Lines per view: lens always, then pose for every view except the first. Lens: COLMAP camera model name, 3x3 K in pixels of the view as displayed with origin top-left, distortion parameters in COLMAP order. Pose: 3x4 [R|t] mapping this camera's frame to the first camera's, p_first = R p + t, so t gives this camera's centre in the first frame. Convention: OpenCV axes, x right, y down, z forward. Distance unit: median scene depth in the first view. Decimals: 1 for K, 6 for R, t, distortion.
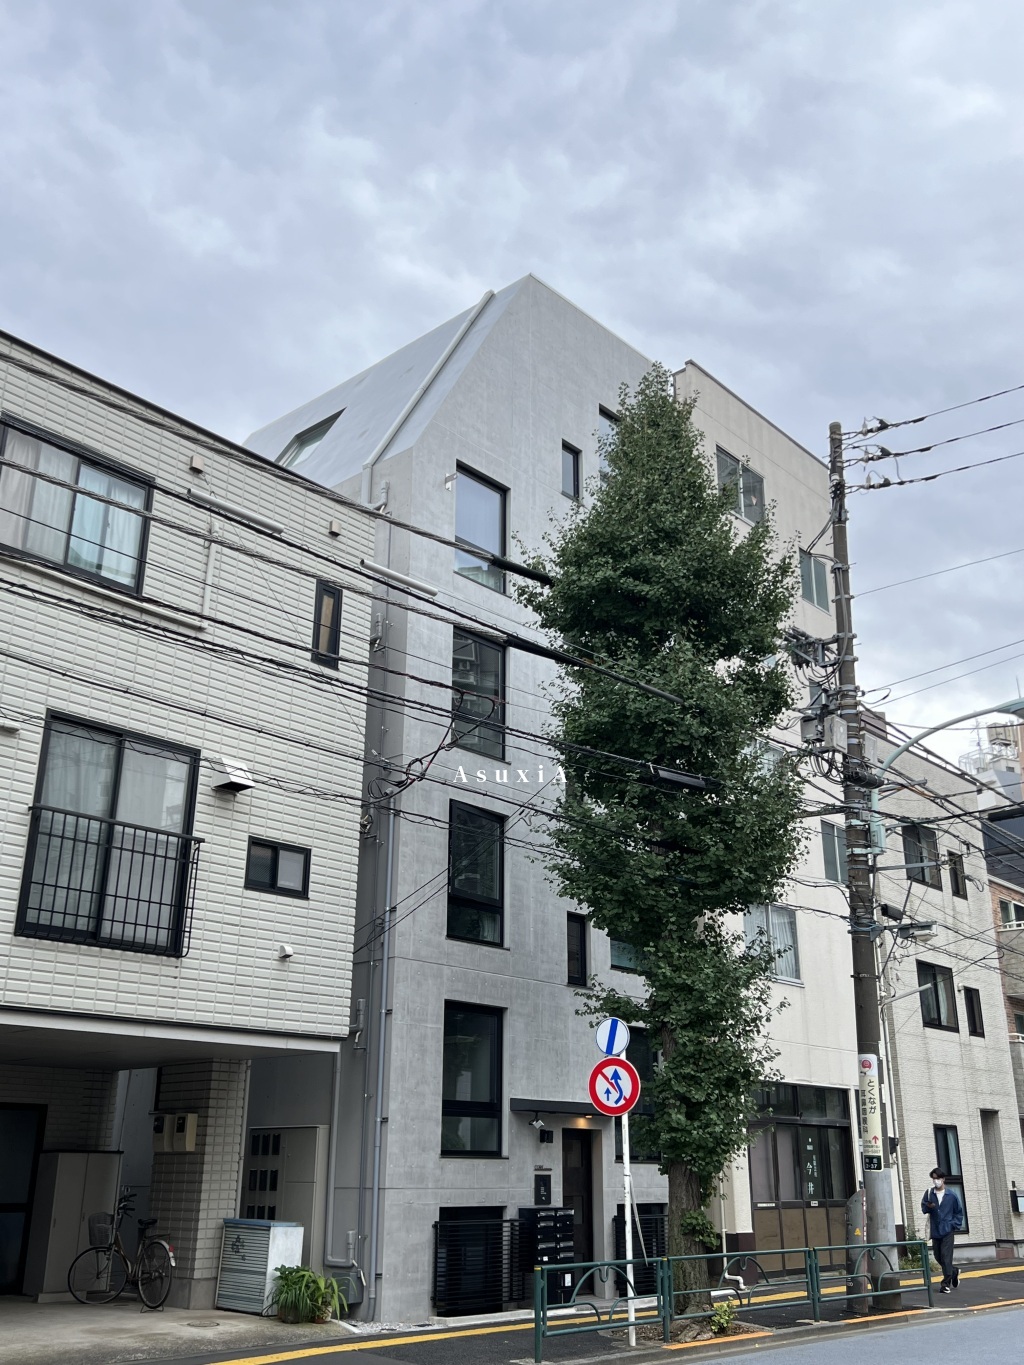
lens RADIAL K [[1308.4, 0, 509.0], [0, 1308.4, 686.5], [0, 0, 1]] dist [0.097980, -0.193096]
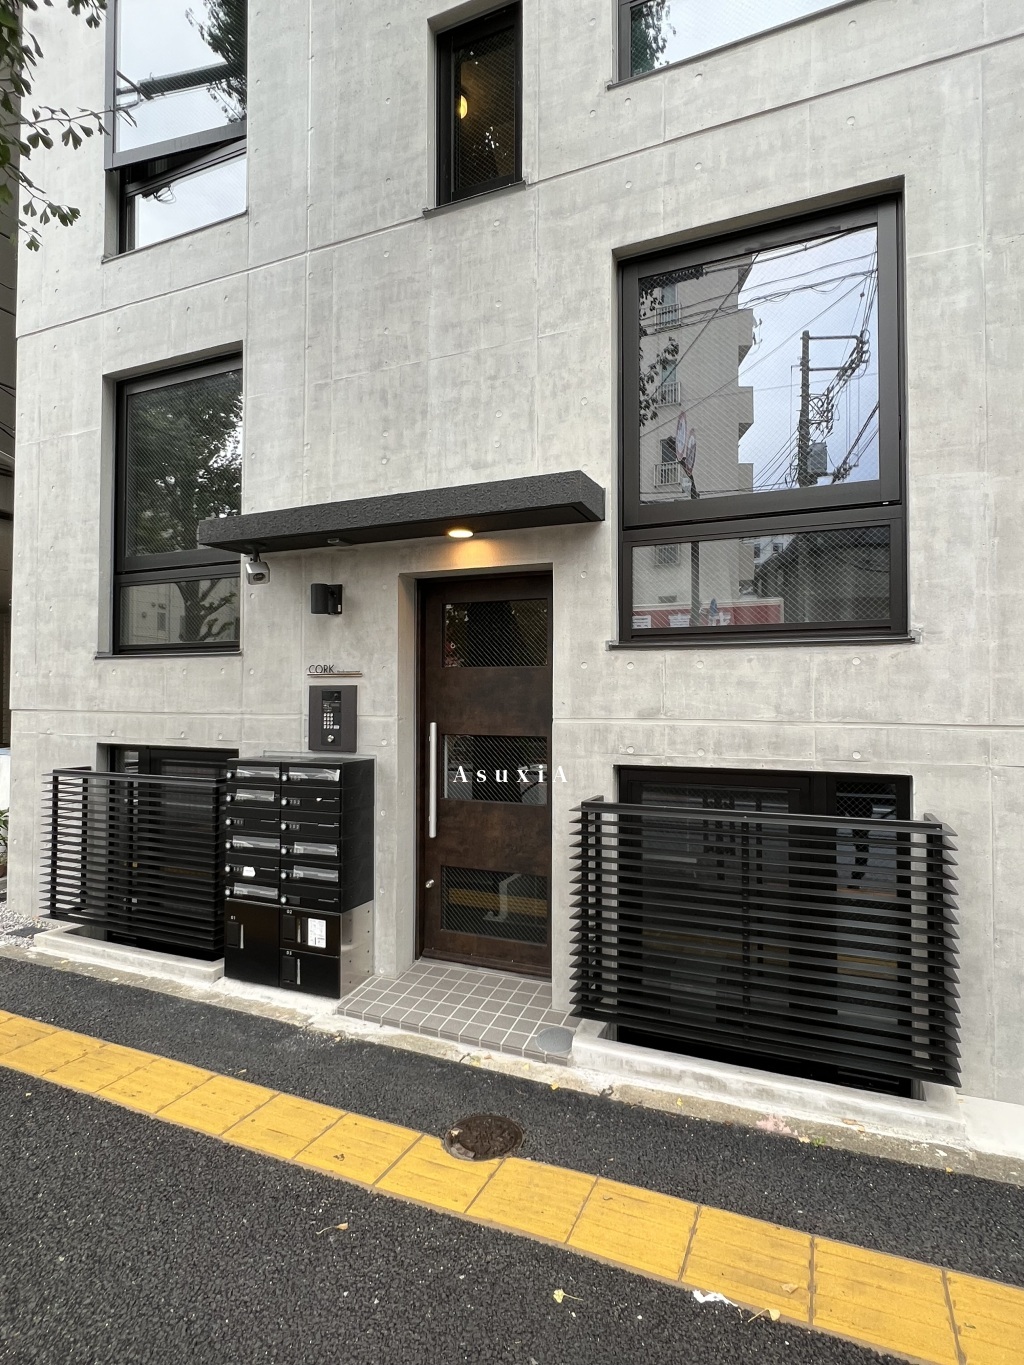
lens RADIAL K [[720.4, 0, 512.0], [0, 720.4, 682.5], [0, 0, 1]] dist [-0.000150, -0.000446]
pose [[0.317404, -0.025364, -0.947951, 0.278779], [0.327431, 0.941093, 0.084454, 0.393910], [0.889968, -0.337194, 0.307012, 1.050415]]
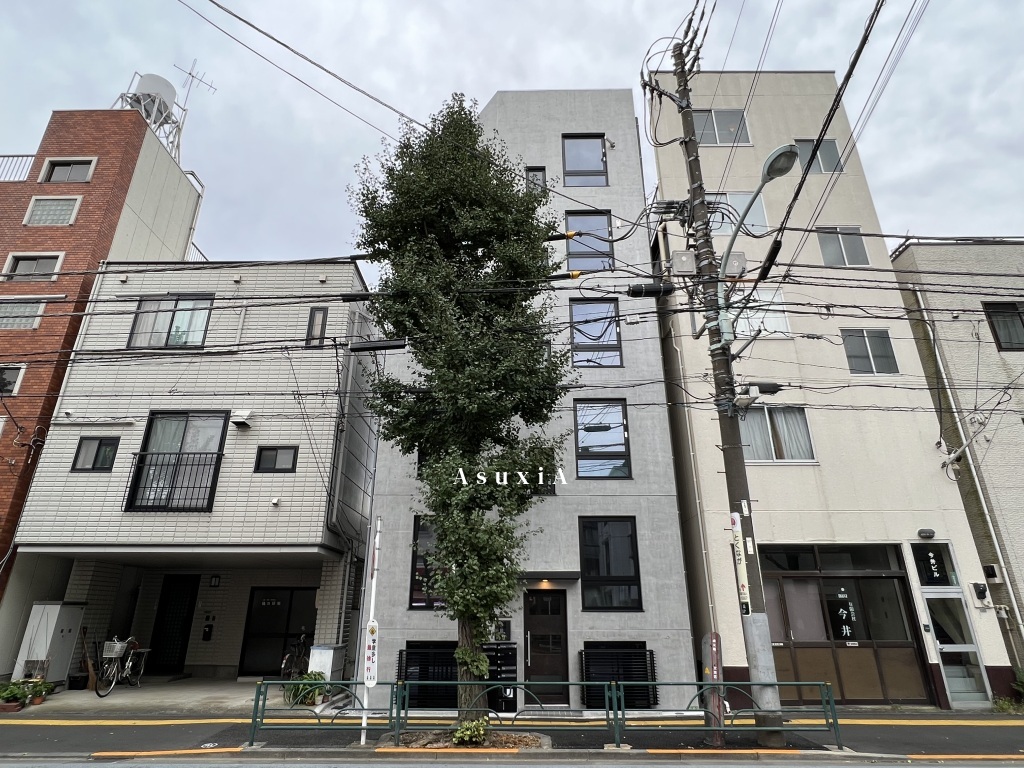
lens RADIAL K [[587.1, 0, 512.0], [0, 587.1, 384.0], [0, 0, 1]] dist [0.007579, -0.010313]
pose [[0.661352, -0.281907, -0.695085, 0.616092], [0.262014, 0.955135, -0.138077, 0.221558], [0.702825, -0.090804, 0.705544, 0.597750]]
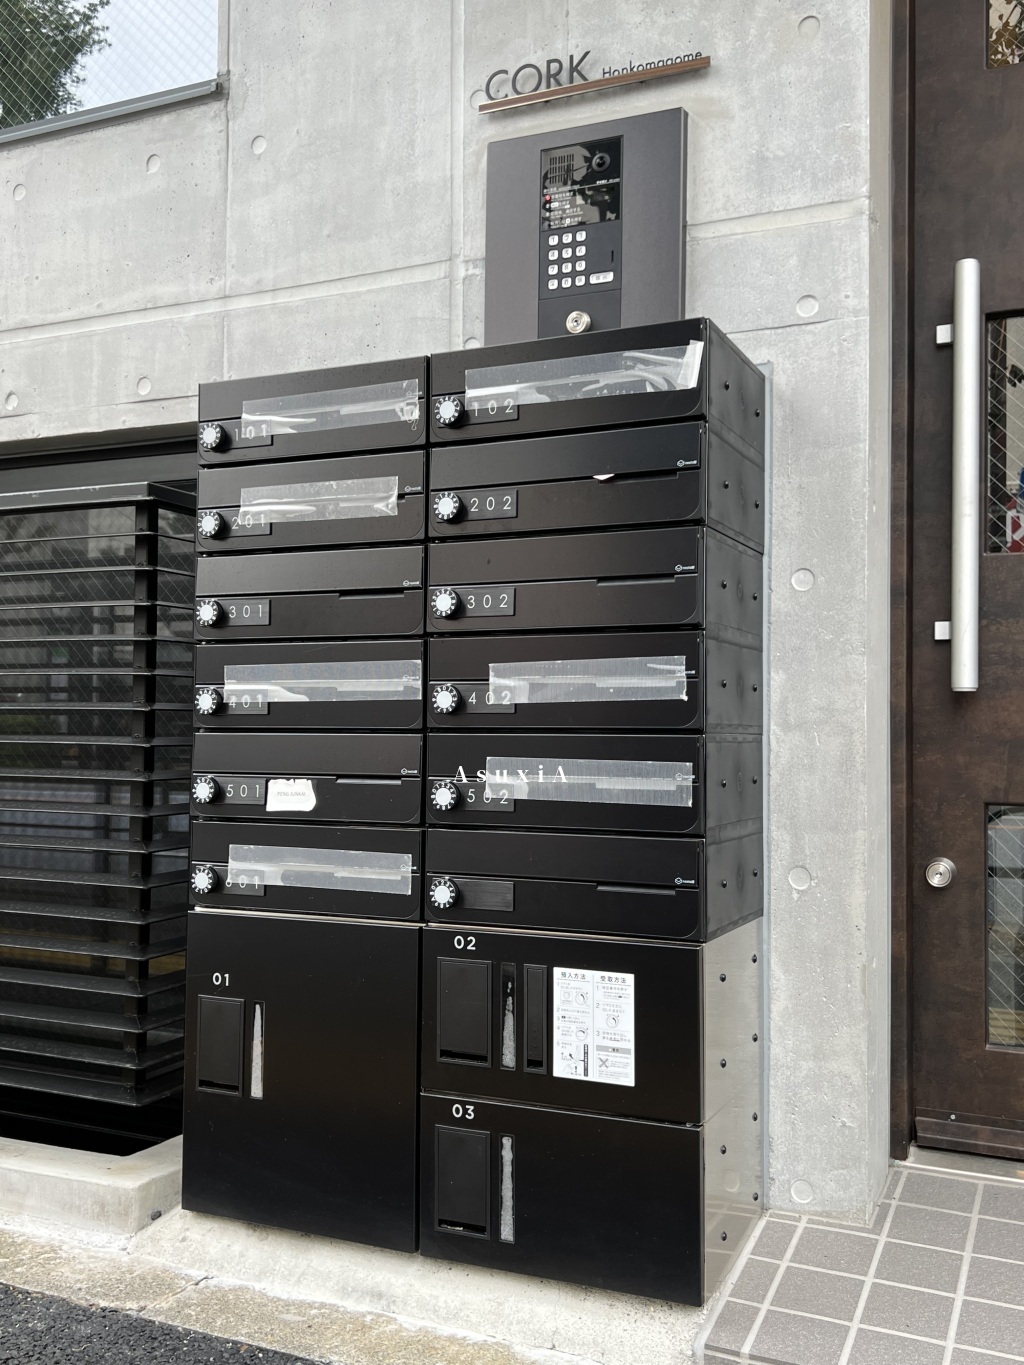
lens RADIAL K [[1308.4, 0, 509.0], [0, 1308.4, 686.5], [0, 0, 1]] dist [0.097980, -0.193096]
pose [[0.295492, -0.033845, -0.954745, 0.139064], [0.322308, 0.944312, 0.066278, 0.433455], [0.899334, -0.327307, 0.289945, 1.013095]]
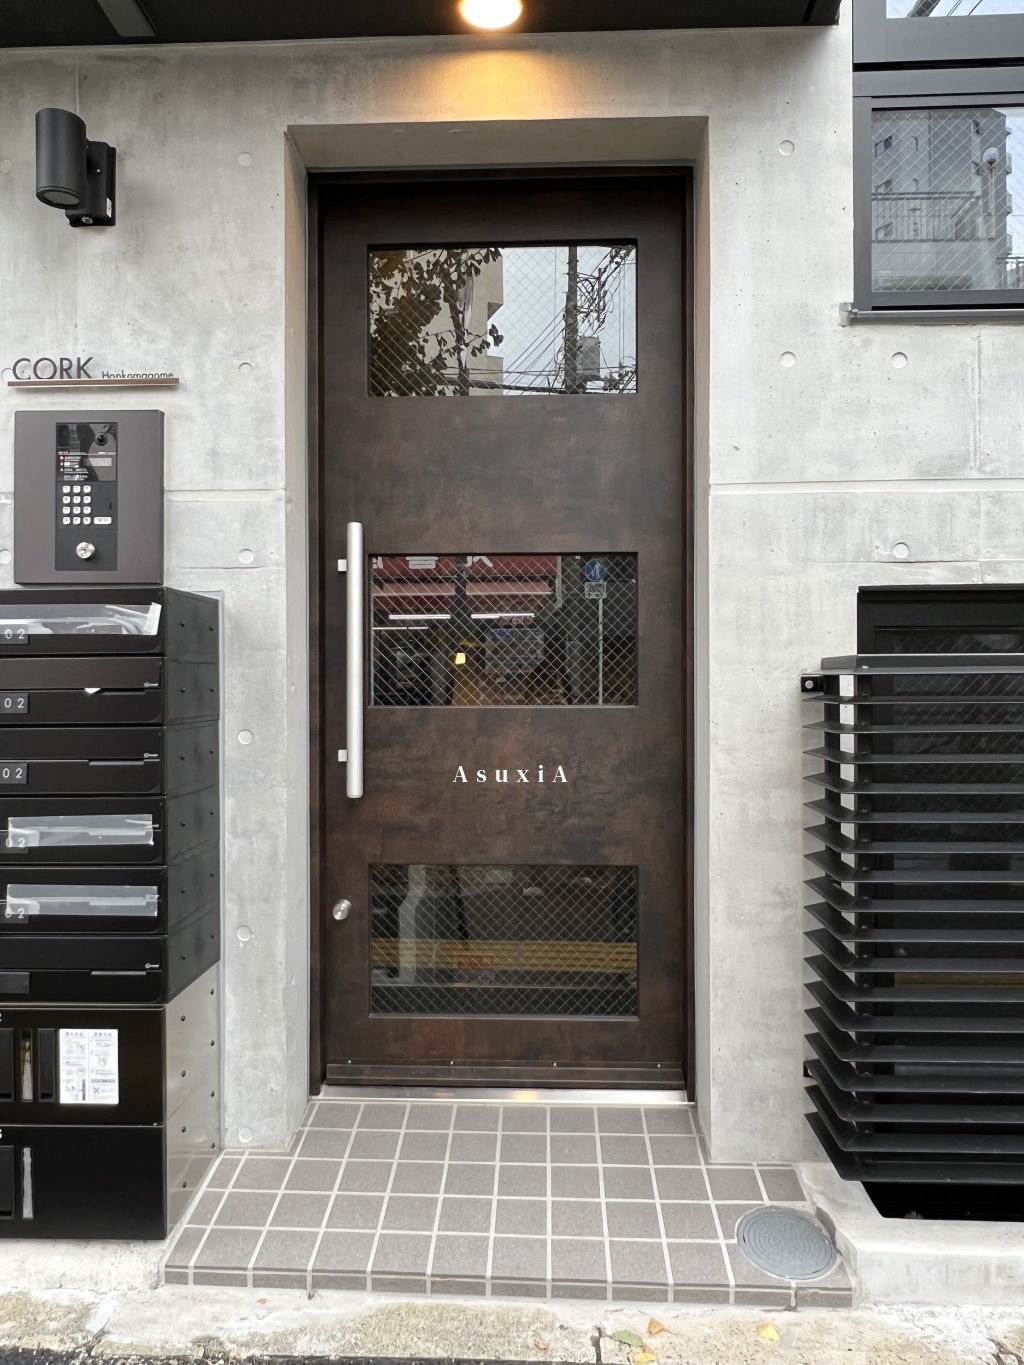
lens RADIAL K [[962.3, 0, 505.0], [0, 962.3, 683.2], [0, 0, 1]] dist [-0.004053, -0.000796]
pose [[0.635420, -0.007439, -0.772131, 0.156856], [0.272616, 0.937721, 0.215312, 0.416273], [0.722442, -0.347309, 0.597875, 1.023546]]
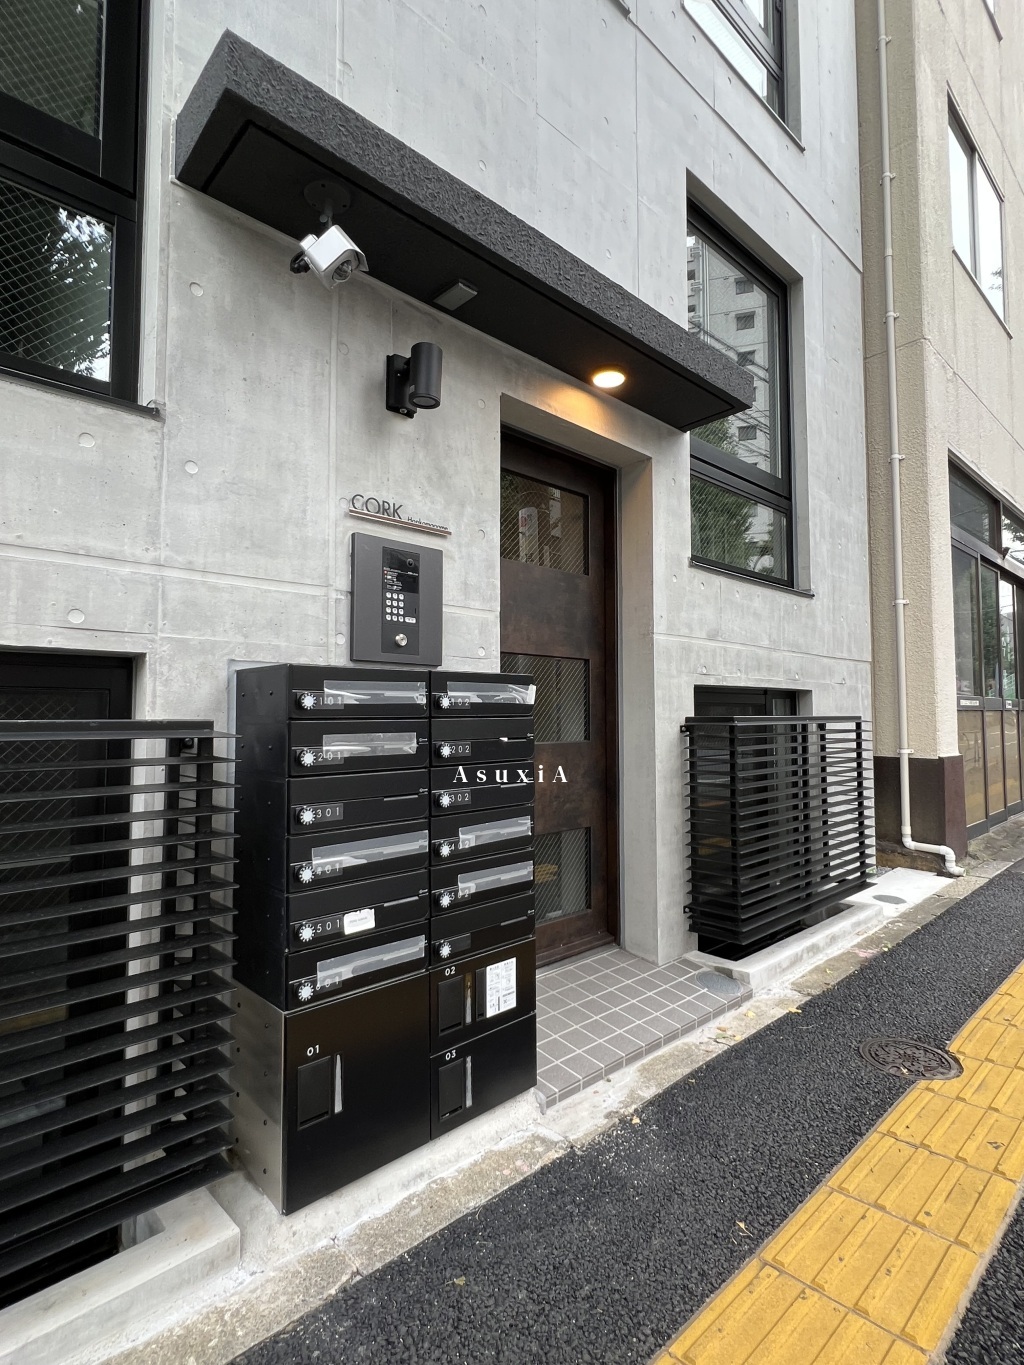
lens RADIAL K [[699.5, 0, 512.0], [0, 699.5, 682.5], [0, 0, 1]] dist [-0.001557, -0.001689]
pose [[0.996391, -0.012380, -0.083970, 0.058356], [0.036927, 0.953998, 0.297532, 0.382678], [0.076424, -0.299559, 0.951012, 0.943200]]
